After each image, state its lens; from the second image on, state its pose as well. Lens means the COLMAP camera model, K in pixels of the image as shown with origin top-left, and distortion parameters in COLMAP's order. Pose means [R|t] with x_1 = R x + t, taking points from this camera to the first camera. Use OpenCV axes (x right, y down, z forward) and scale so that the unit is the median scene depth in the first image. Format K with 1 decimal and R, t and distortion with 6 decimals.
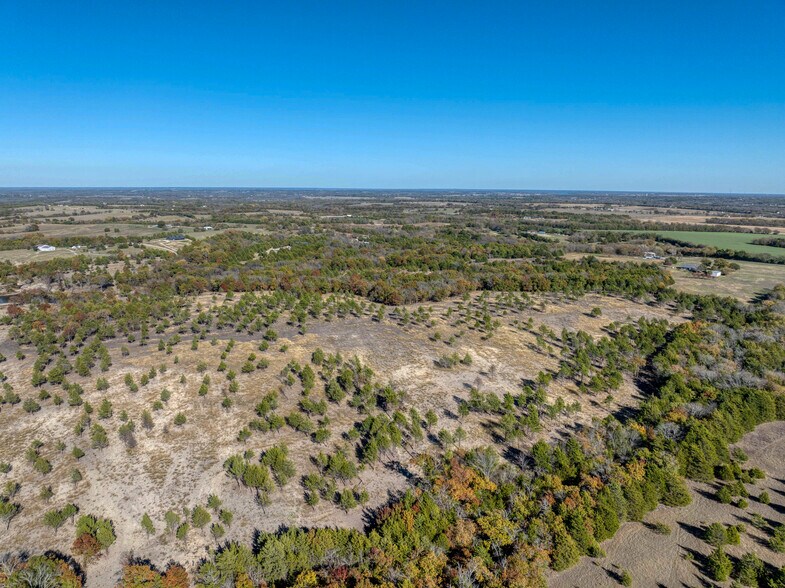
lens RADIAL K [[549.4, 0, 392.5], [0, 549.4, 294.0], [0, 0, 1]] dist [-0.033718, -0.007451]
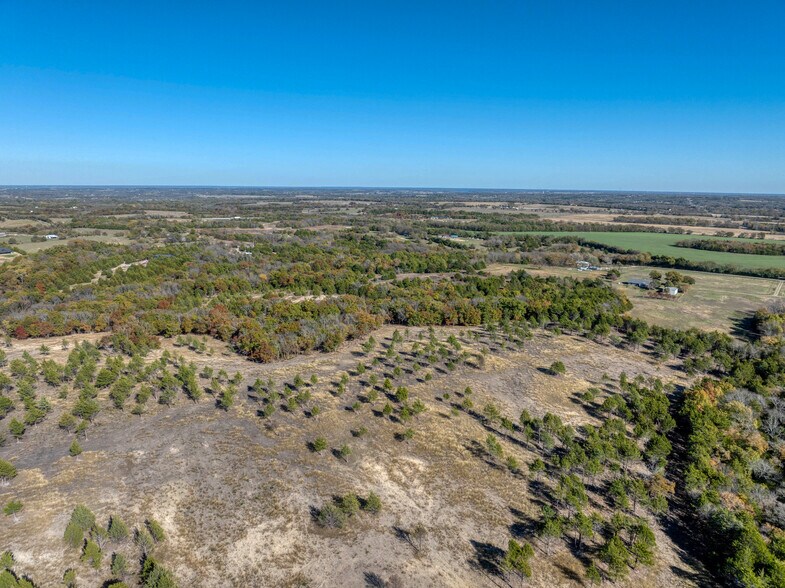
lens RADIAL K [[549.4, 0, 392.5], [0, 549.4, 294.0], [0, 0, 1]] dist [-0.033718, -0.007451]
pose [[0.985321, -0.031009, 0.167875, 0.031034], [0.030406, 0.999519, 0.006161, -0.039652], [-0.167985, -0.000966, 0.985789, 0.200320]]
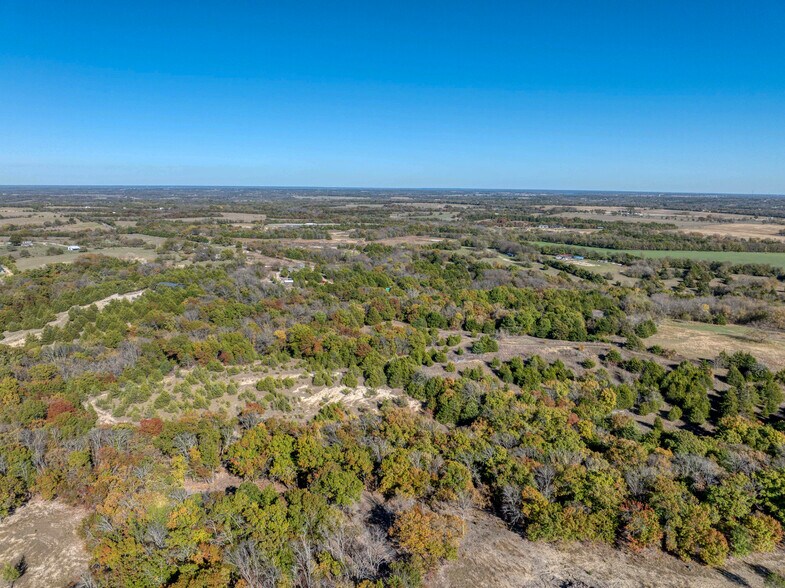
lens RADIAL K [[549.4, 0, 392.5], [0, 549.4, 294.0], [0, 0, 1]] dist [-0.033718, -0.007451]
pose [[0.999978, 0.004119, -0.005118, 0.083505], [-0.004112, 0.999991, 0.001364, -0.101459], [0.005124, -0.001343, 0.999986, 0.515432]]
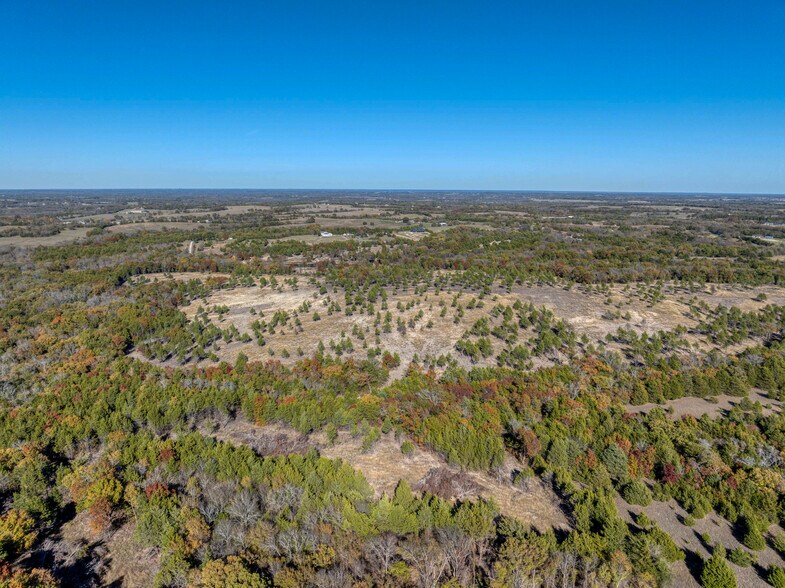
lens RADIAL K [[549.4, 0, 392.5], [0, 549.4, 294.0], [0, 0, 1]] dist [-0.033718, -0.007451]
pose [[0.918682, 0.072277, -0.388328, 0.053627], [-0.074153, 0.997195, 0.010174, 0.041127], [0.387975, 0.019449, 0.921465, -0.206850]]
